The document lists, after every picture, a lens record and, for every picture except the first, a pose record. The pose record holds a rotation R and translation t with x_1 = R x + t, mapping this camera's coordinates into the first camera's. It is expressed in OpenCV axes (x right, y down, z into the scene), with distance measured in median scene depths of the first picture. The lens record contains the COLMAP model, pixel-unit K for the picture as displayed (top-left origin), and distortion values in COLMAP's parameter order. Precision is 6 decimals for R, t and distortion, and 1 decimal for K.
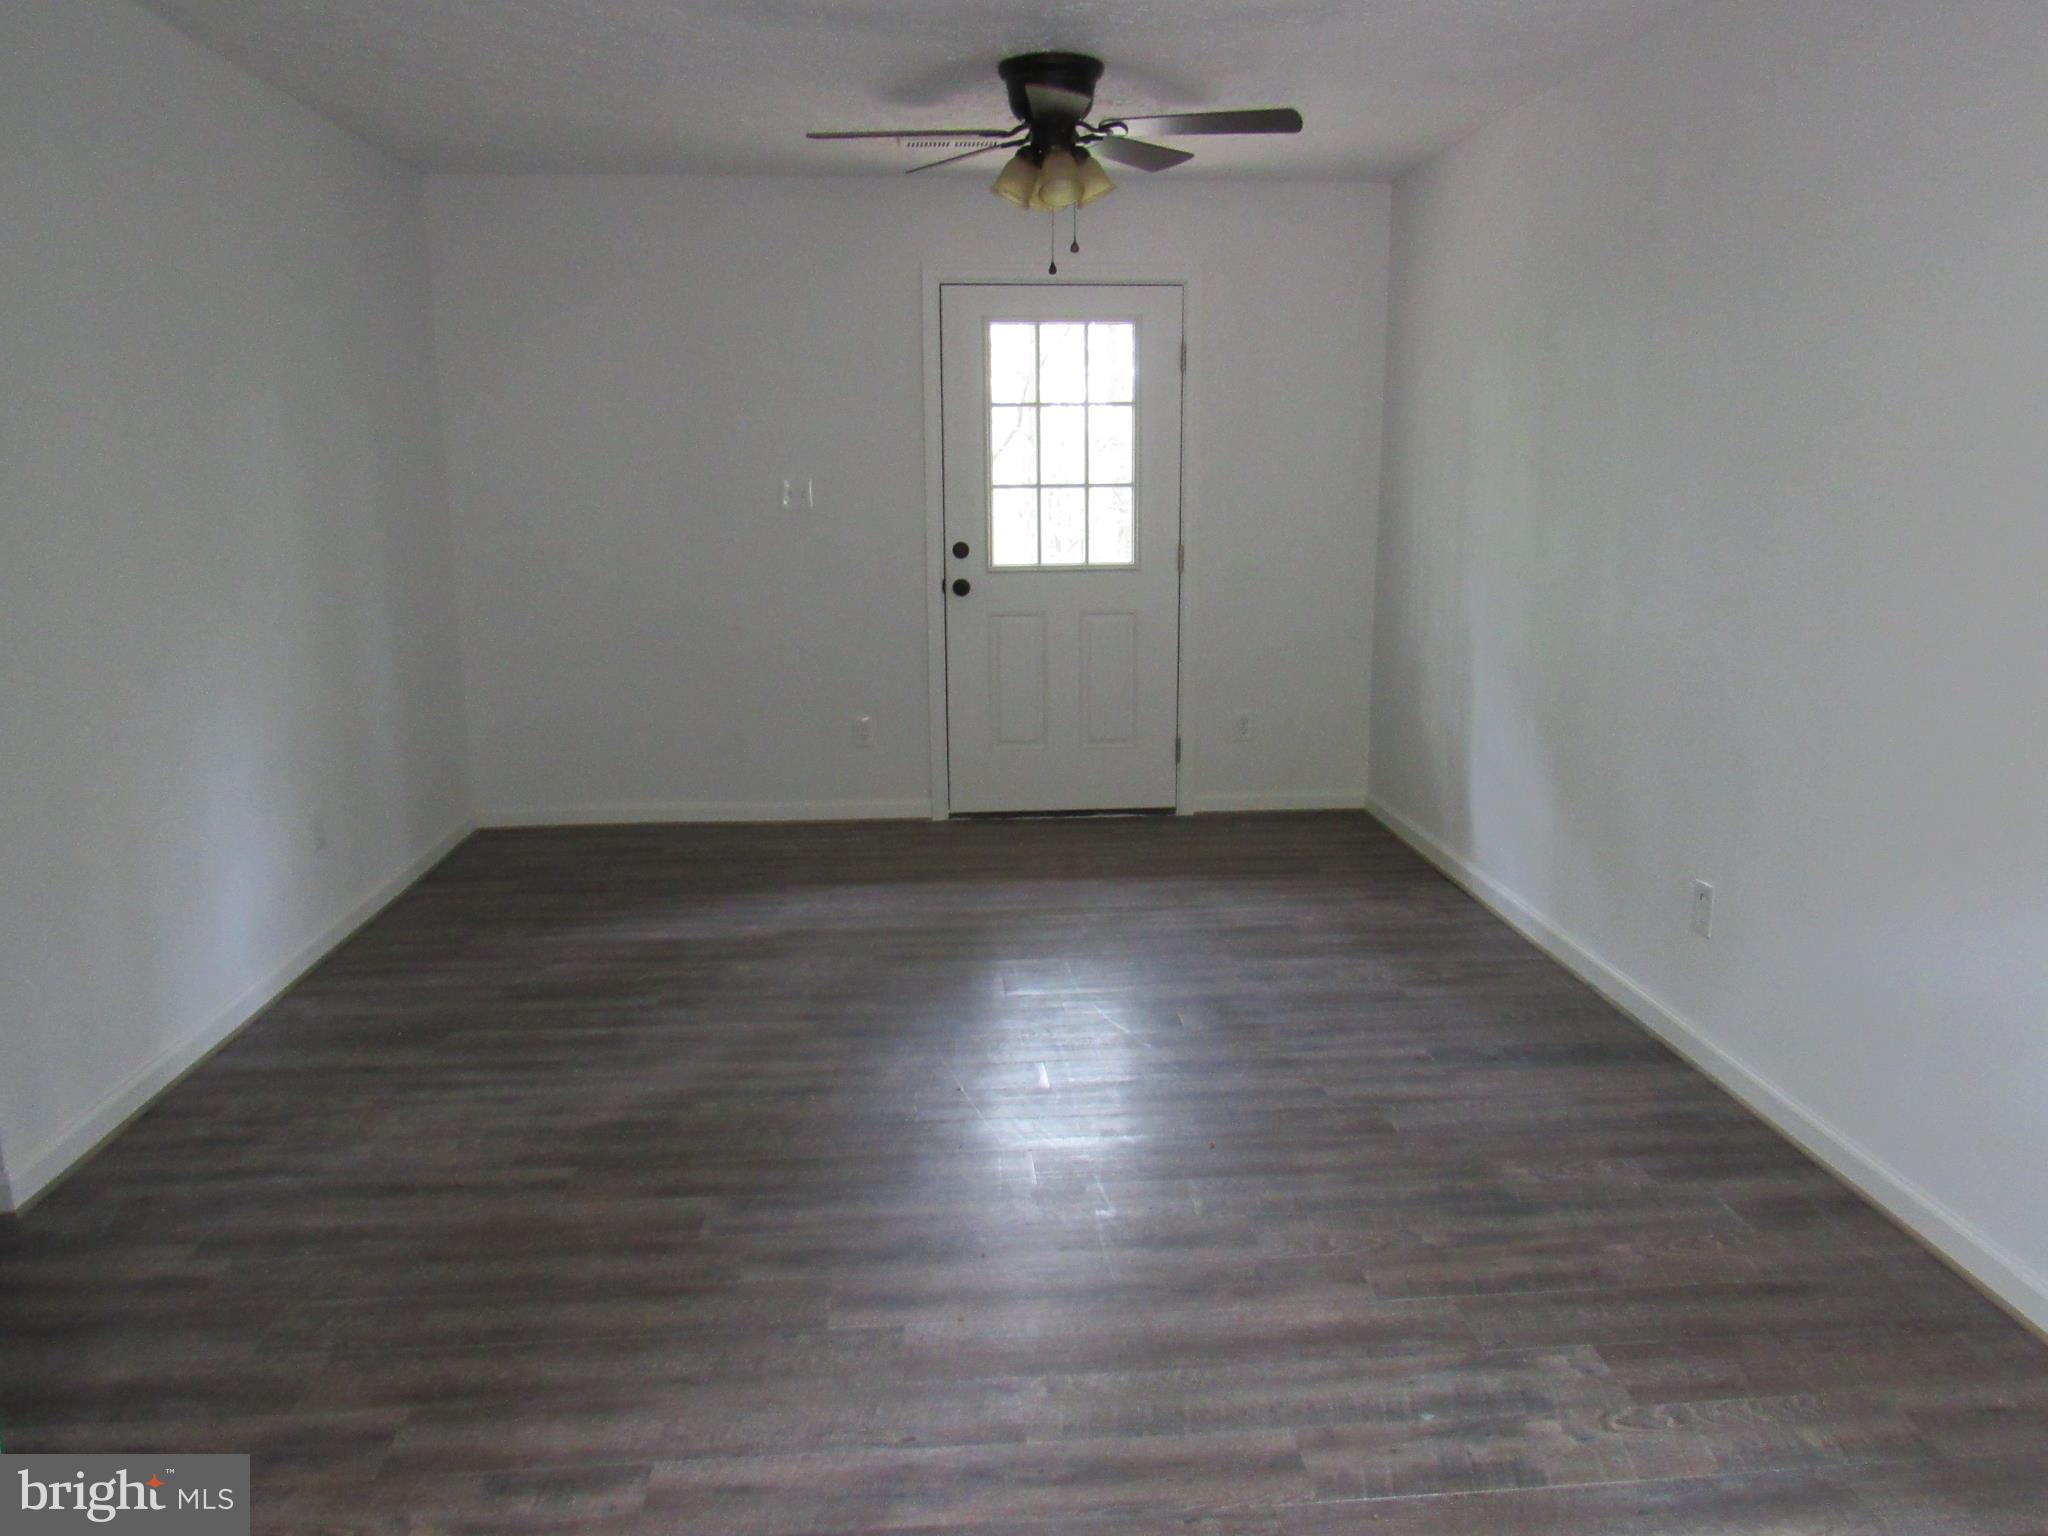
lens RADIAL K [[1471.3, 0, 1020.1], [0, 1471.3, 773.8], [0, 0, 1]] dist [-0.032368, 0.017521]
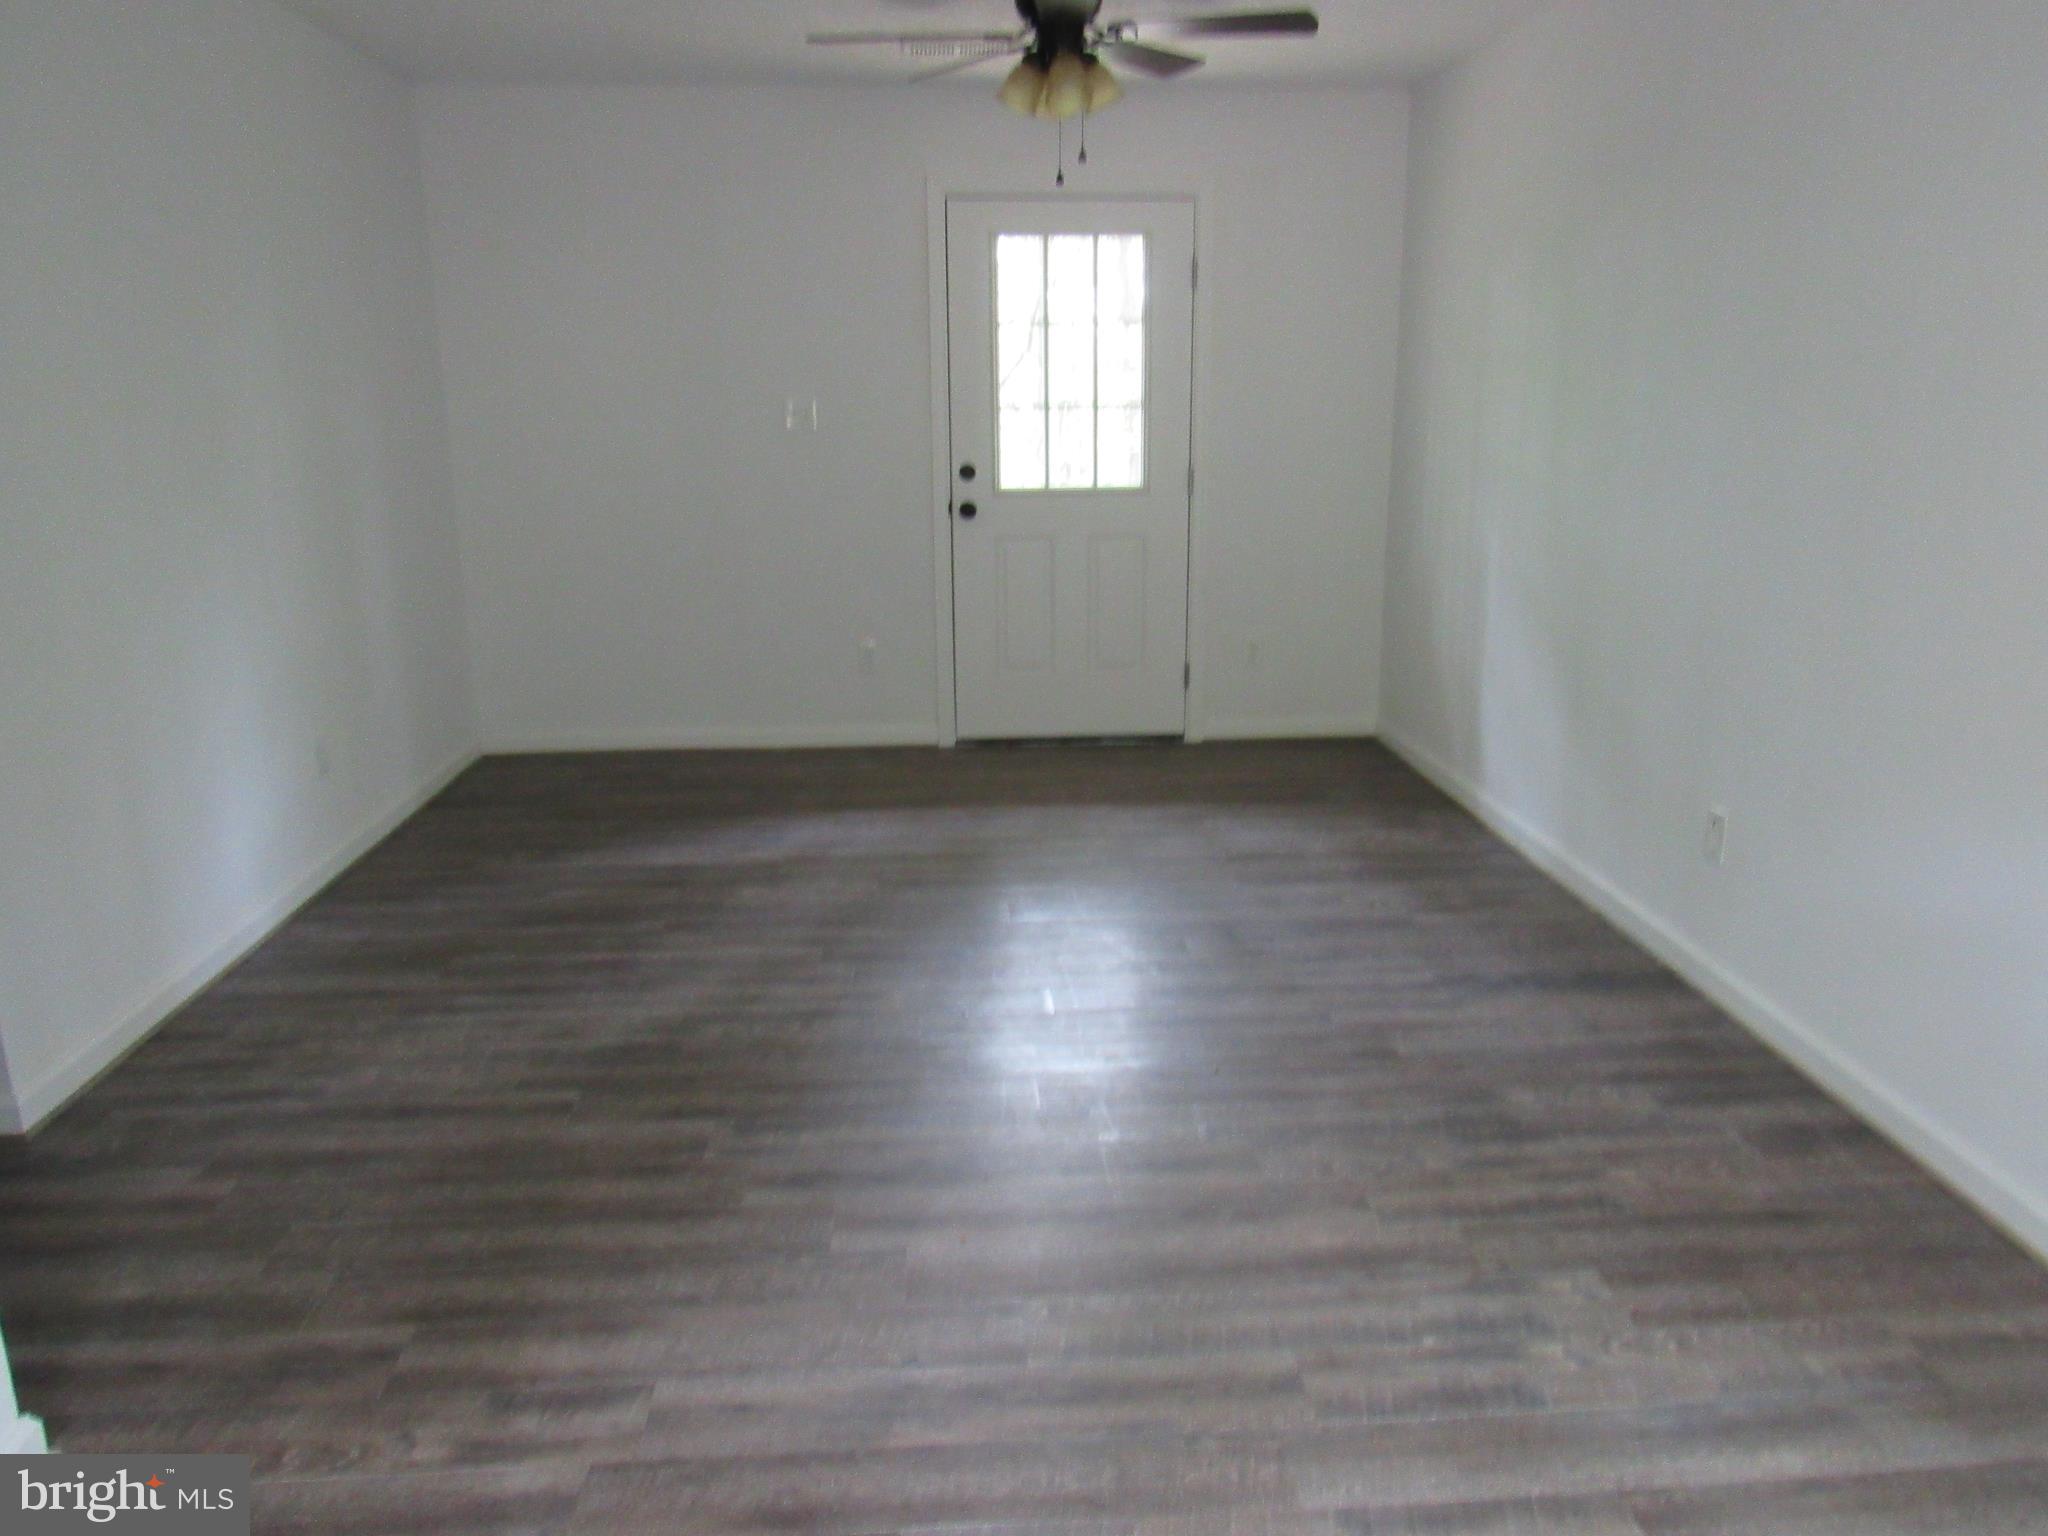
lens RADIAL K [[1461.4, 0, 1024.0], [0, 1461.4, 774.8], [0, 0, 1]] dist [-0.024681, 0.012490]
pose [[0.999973, 0.001619, -0.007167, 0.006835], [-0.001271, 0.998832, 0.048298, 0.004637], [0.007237, -0.048288, 0.998807, 0.017090]]
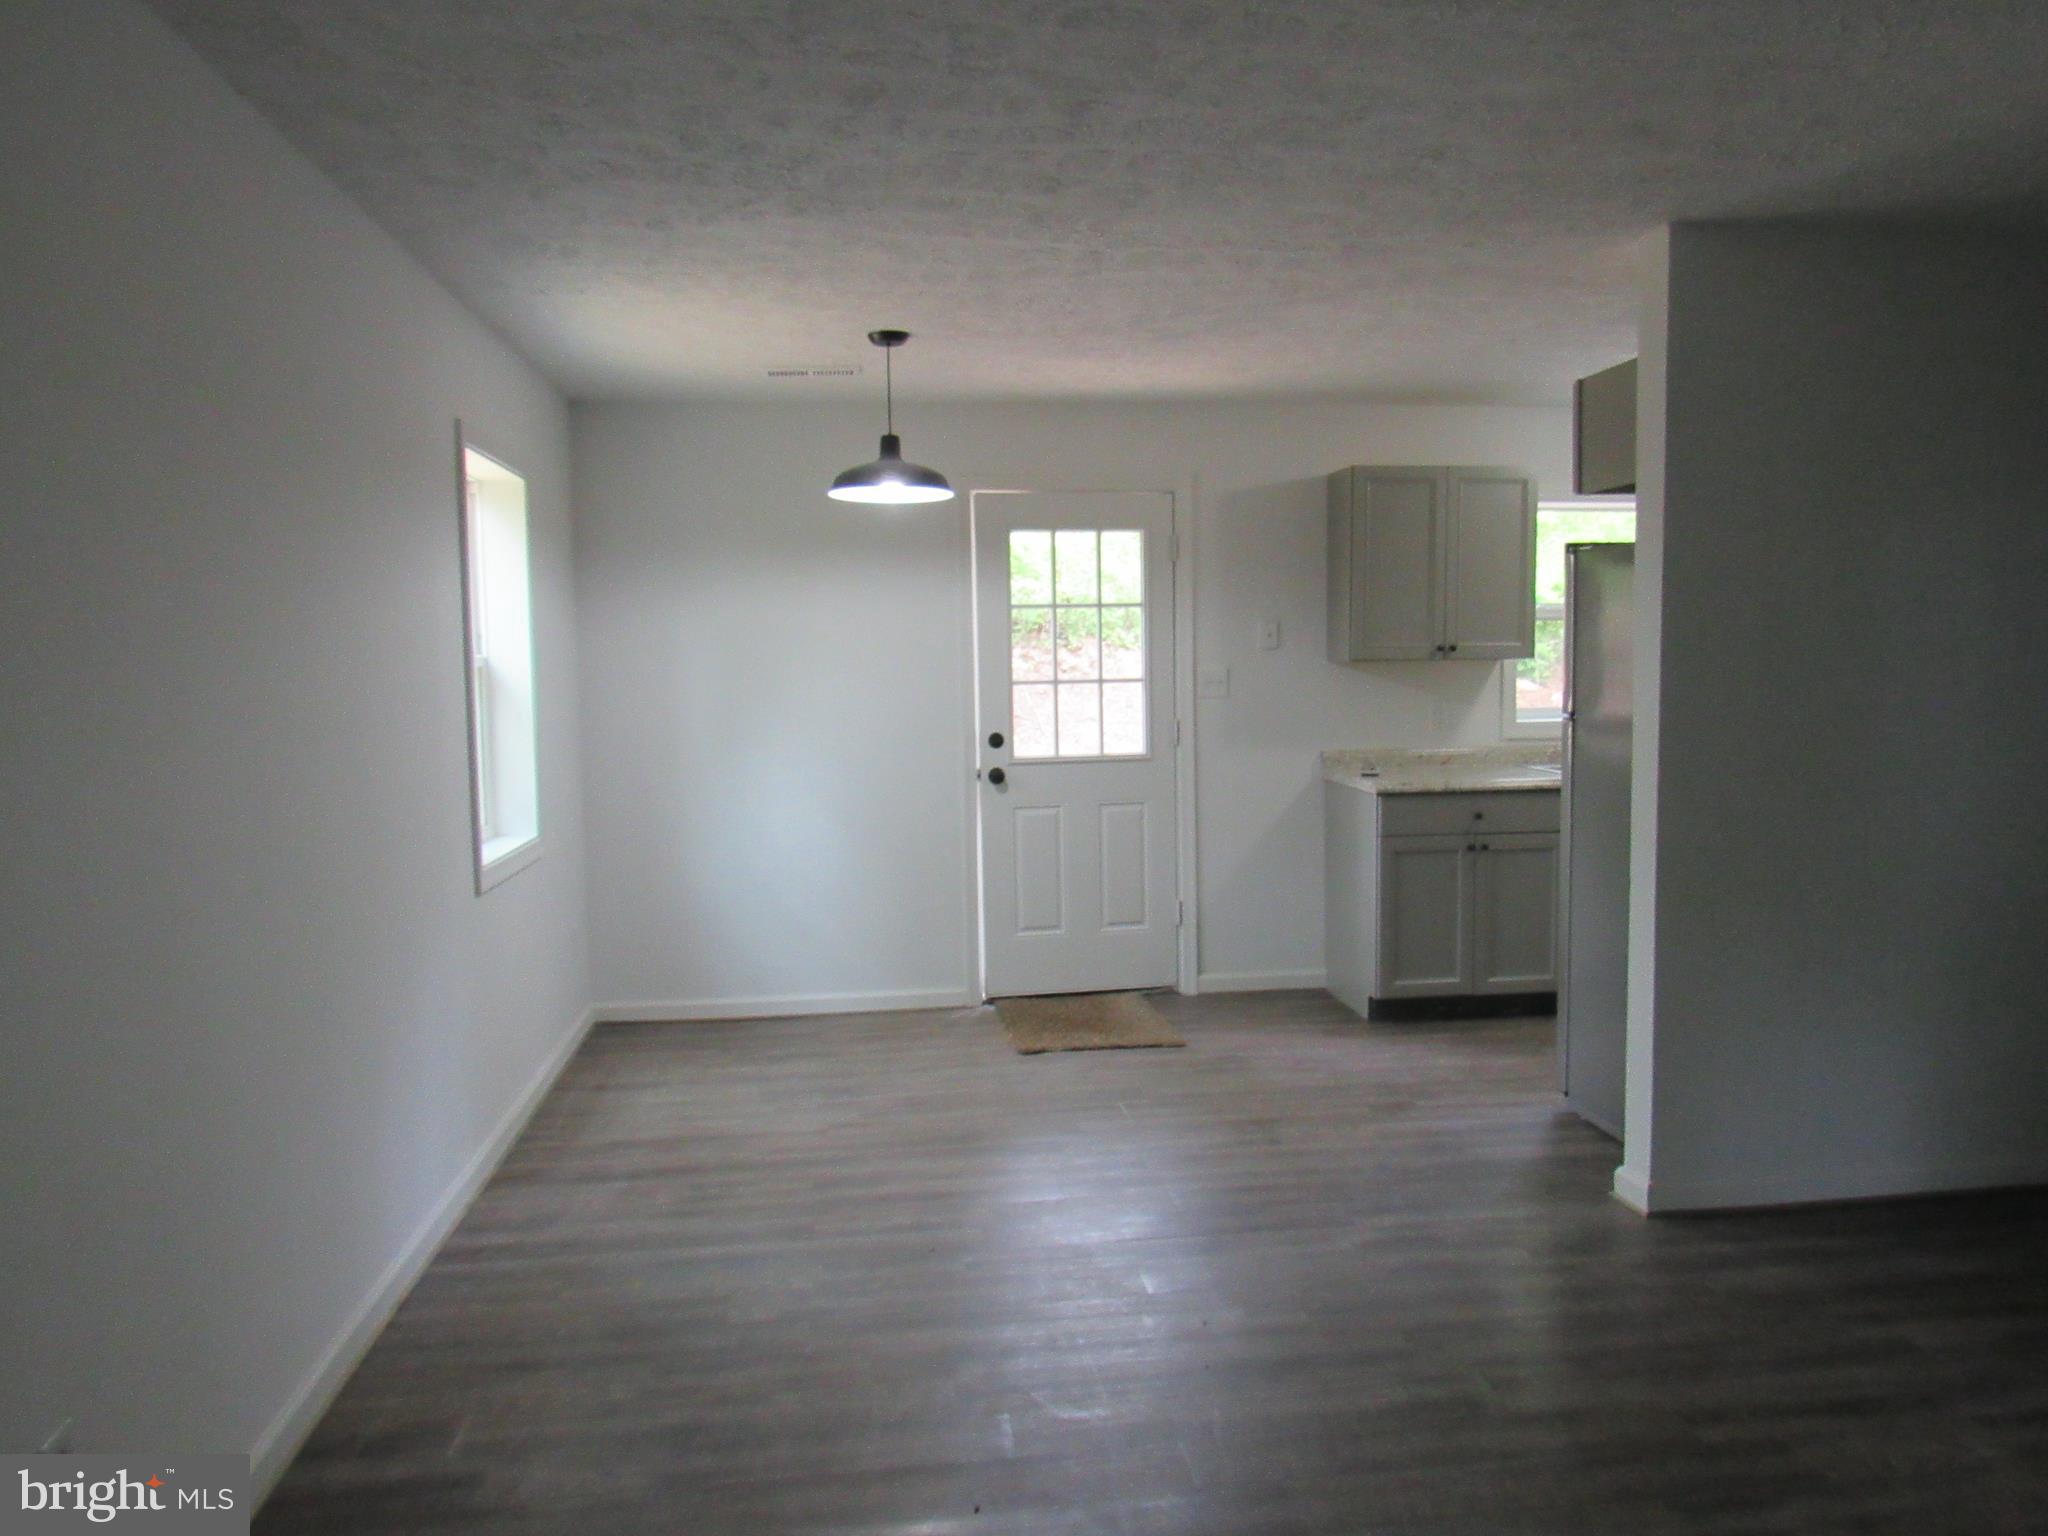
lens RADIAL K [[1471.3, 0, 1020.1], [0, 1471.3, 773.8], [0, 0, 1]] dist [-0.032368, 0.017521]
pose [[-0.998419, 0.027770, -0.048878, 0.149290], [0.012728, 0.958557, 0.284616, -0.397263], [0.054756, 0.283544, -0.957395, 1.831617]]
